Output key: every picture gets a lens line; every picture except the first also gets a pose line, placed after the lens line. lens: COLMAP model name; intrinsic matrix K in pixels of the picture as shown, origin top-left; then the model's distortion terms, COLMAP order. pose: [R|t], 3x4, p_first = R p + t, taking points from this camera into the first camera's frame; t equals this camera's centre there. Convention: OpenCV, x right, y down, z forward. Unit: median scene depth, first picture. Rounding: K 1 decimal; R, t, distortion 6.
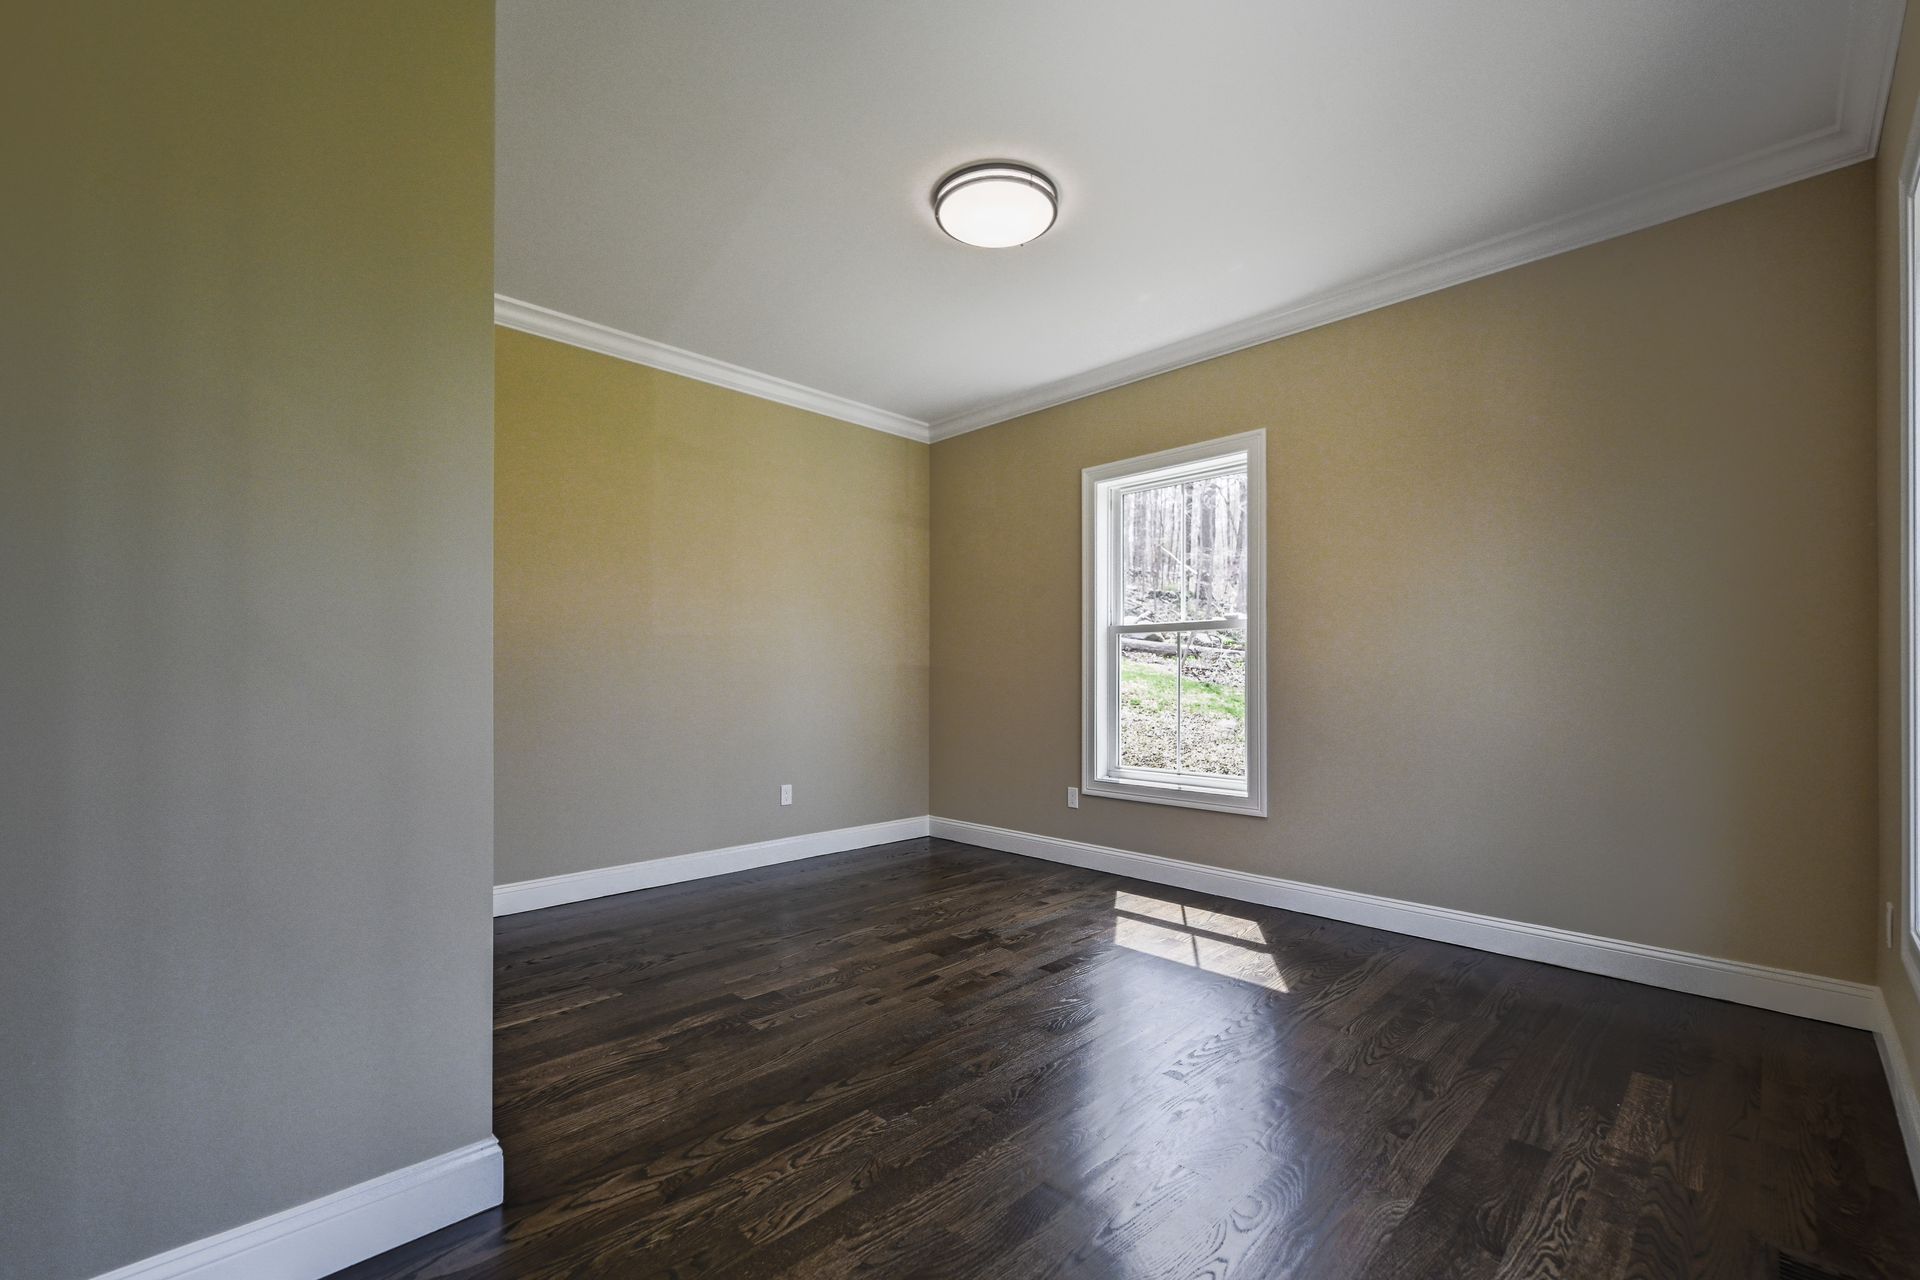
lens RADIAL K [[790.9, 0, 885.8], [0, 790.9, 672.6], [0, 0, 1]] dist [-0.002534, -0.000050]
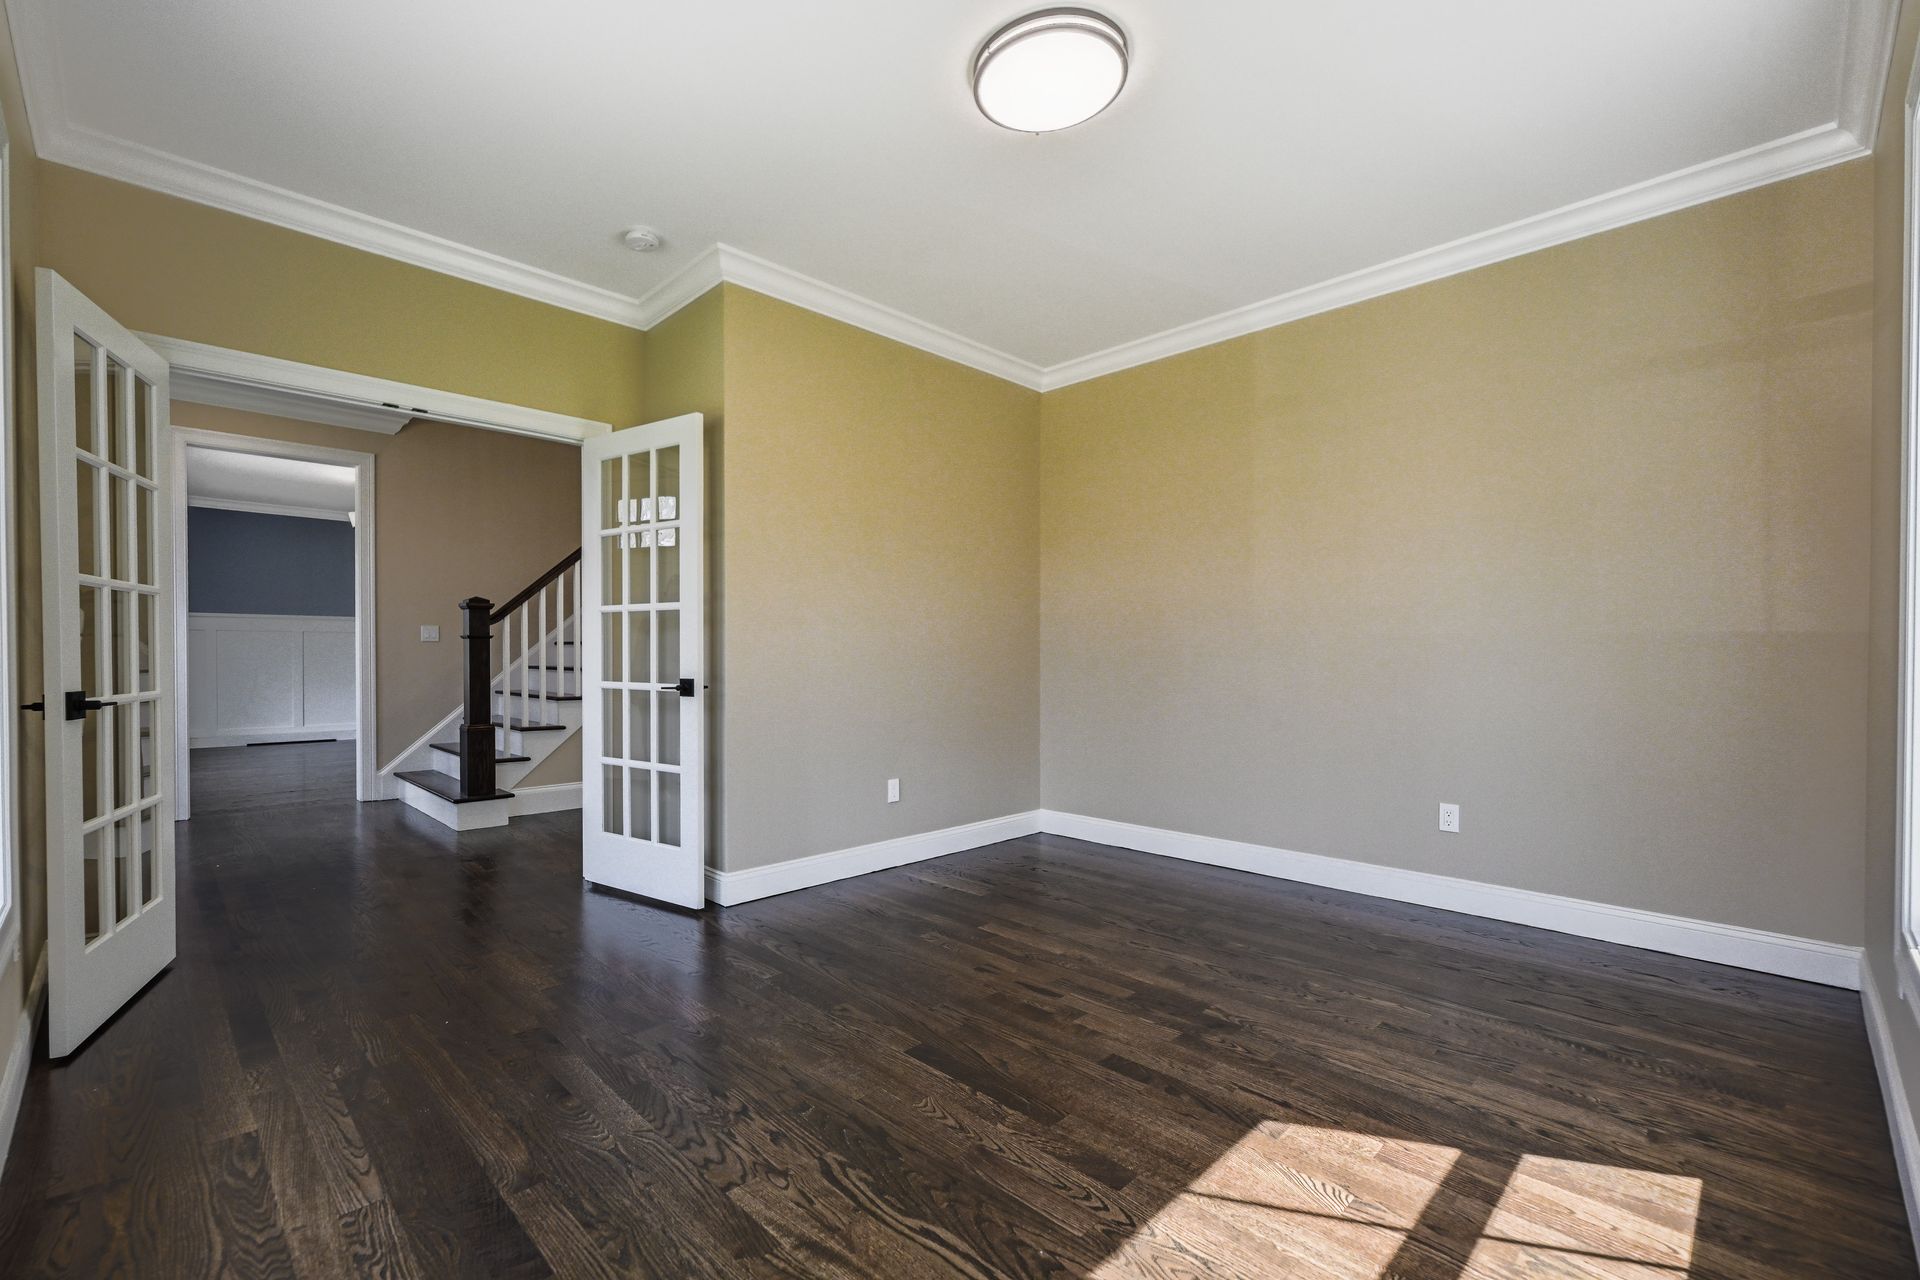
lens RADIAL K [[790.9, 0, 956.7], [0, 790.9, 649.3], [0, 0, 1]] dist [-0.002534, -0.000050]
pose [[0.079112, -0.007553, -0.996837, 0.839582], [0.003558, 0.999967, -0.007294, 0.006449], [0.996859, -0.002970, 0.079136, 0.739736]]
